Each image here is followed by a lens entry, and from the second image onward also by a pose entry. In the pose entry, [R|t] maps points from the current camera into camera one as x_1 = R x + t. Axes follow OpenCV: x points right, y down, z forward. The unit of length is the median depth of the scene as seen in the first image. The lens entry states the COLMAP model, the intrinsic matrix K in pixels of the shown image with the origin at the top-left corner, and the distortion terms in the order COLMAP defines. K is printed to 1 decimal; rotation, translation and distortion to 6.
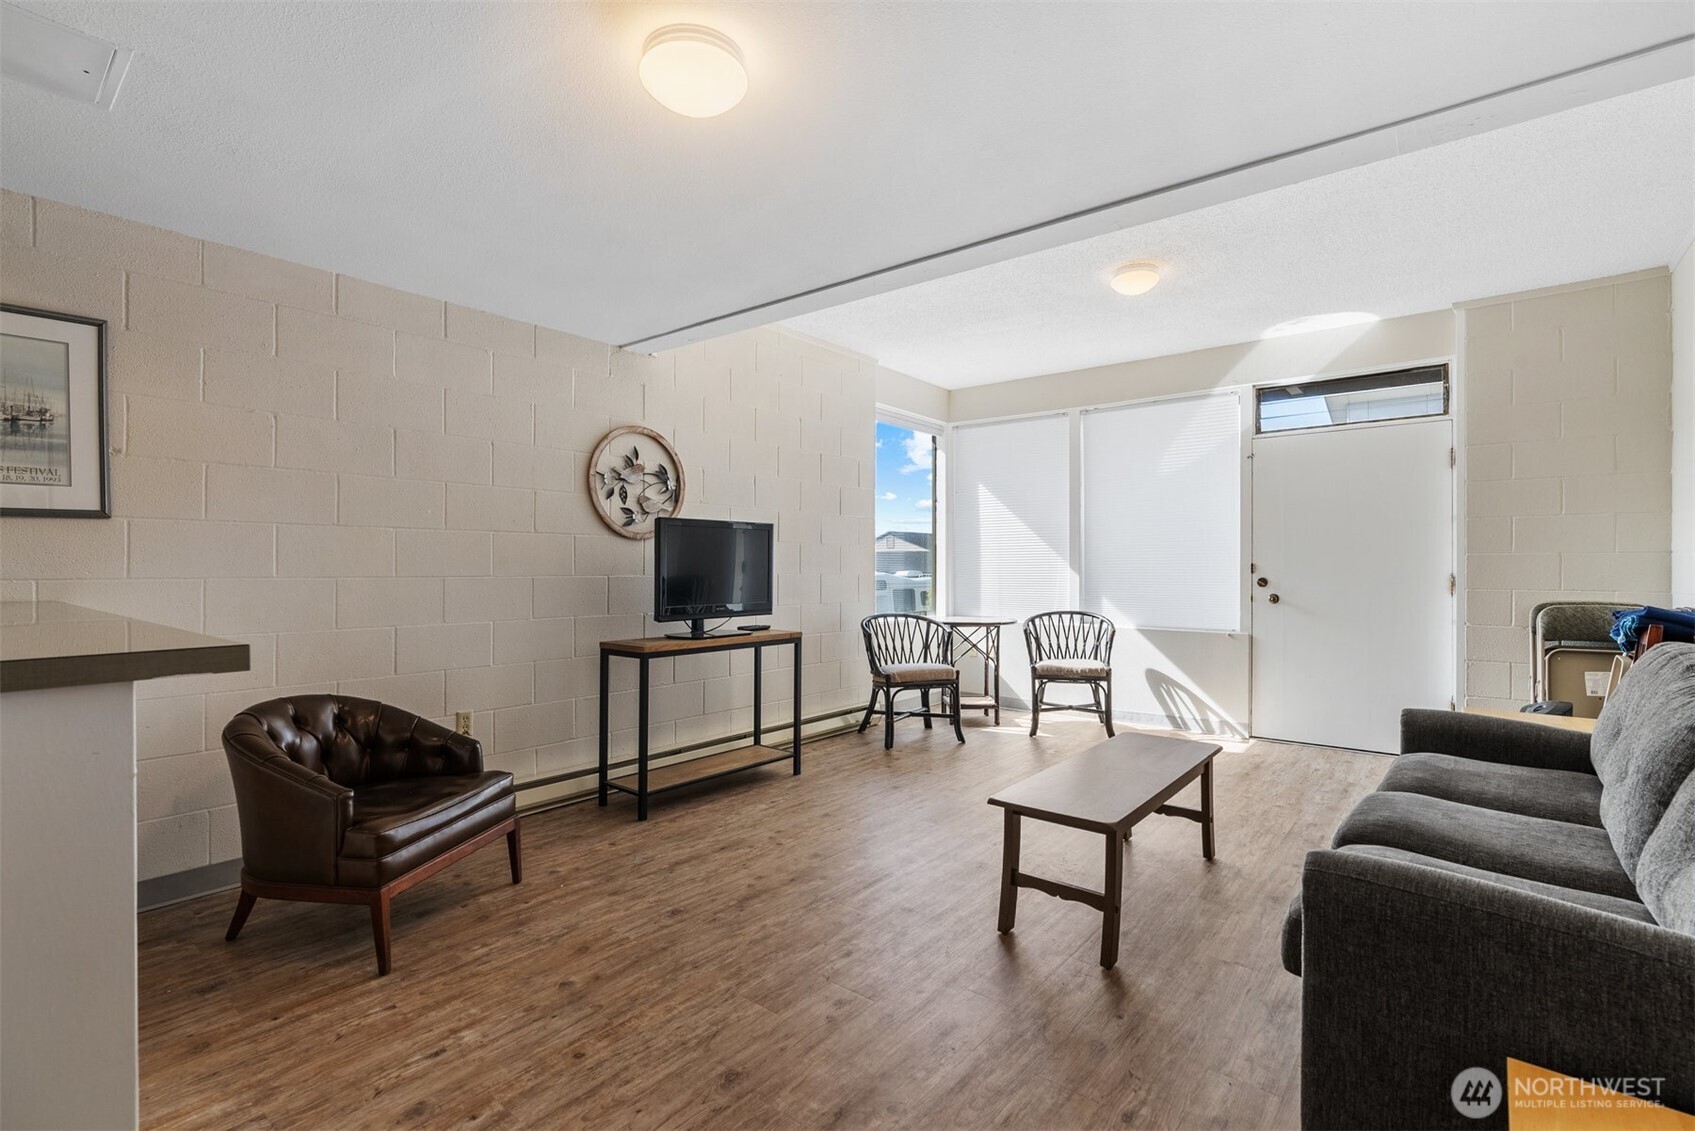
lens RADIAL K [[780.2, 0, 853.9], [0, 780.2, 564.2], [0, 0, 1]] dist [-0.015777, 0.002737]
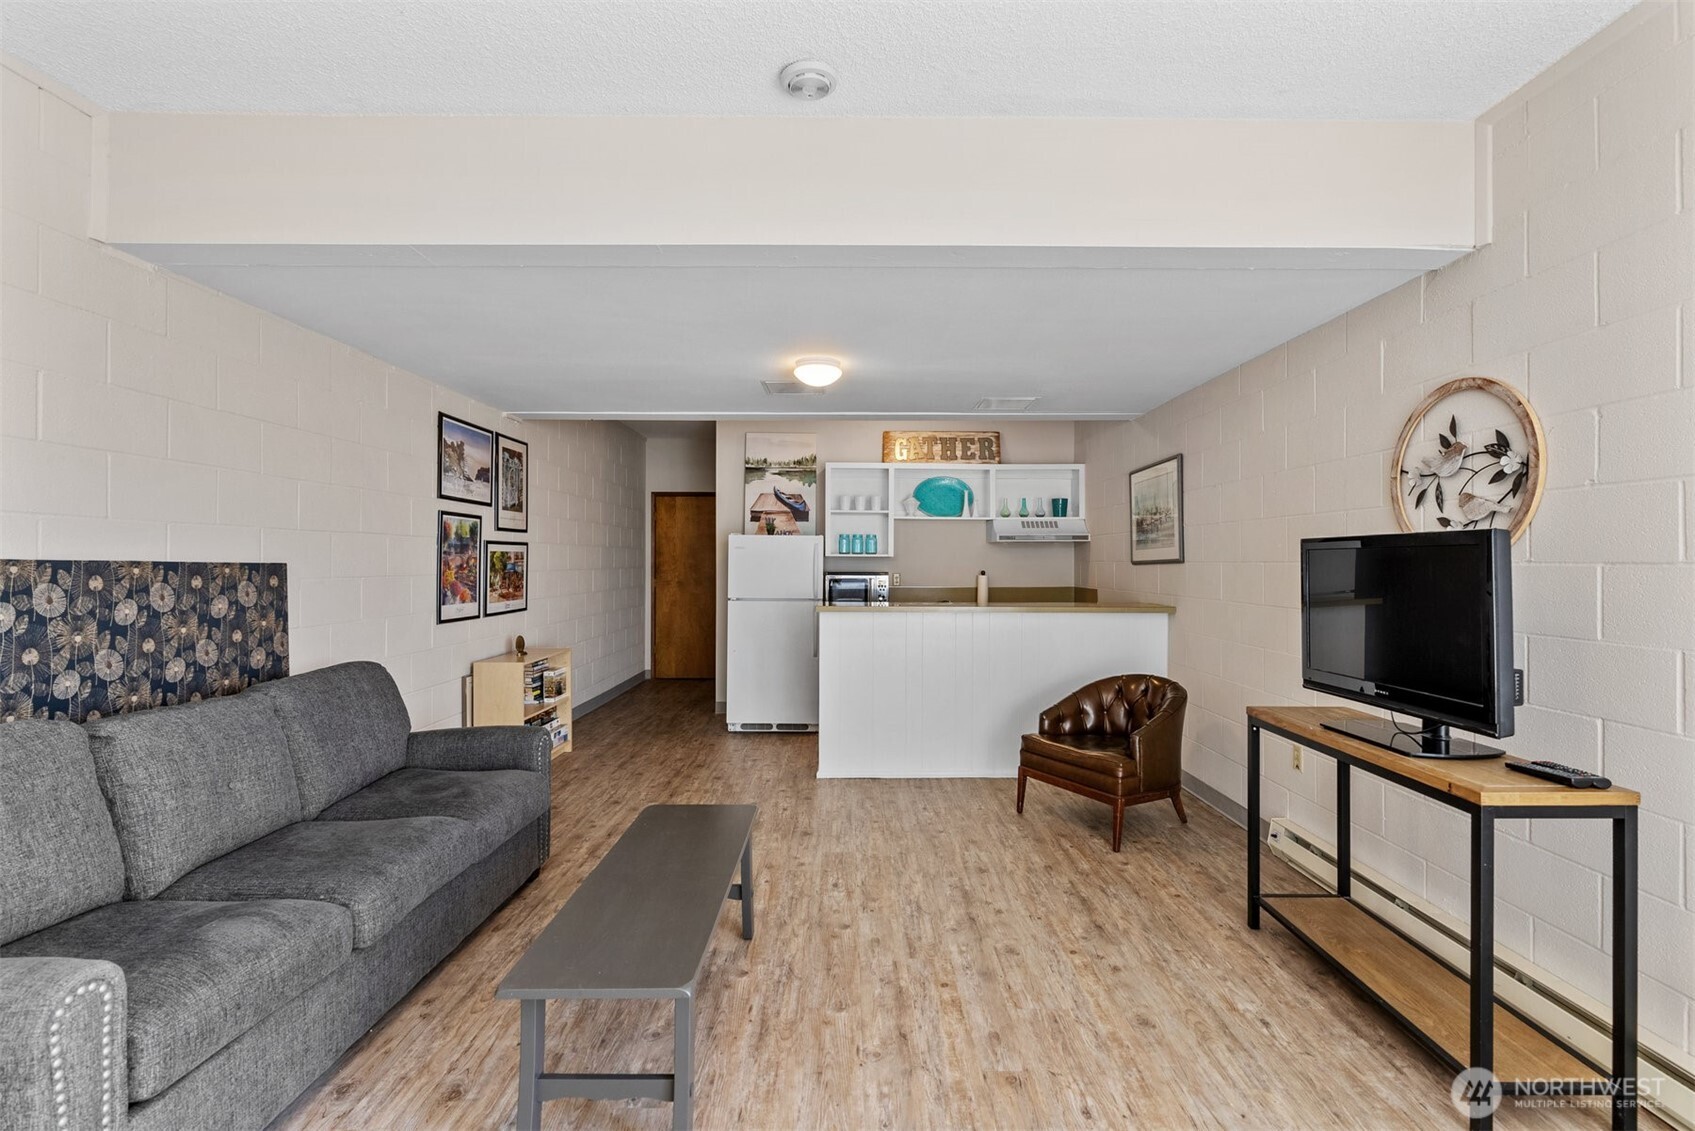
lens RADIAL K [[780.2, 0, 853.4], [0, 780.2, 564.0], [0, 0, 1]] dist [-0.015777, 0.002737]
pose [[-0.777268, -0.003621, -0.629159, 0.596764], [-0.003857, 0.999992, -0.000990, -0.040592], [0.629157, 0.001657, -0.777276, 1.504213]]
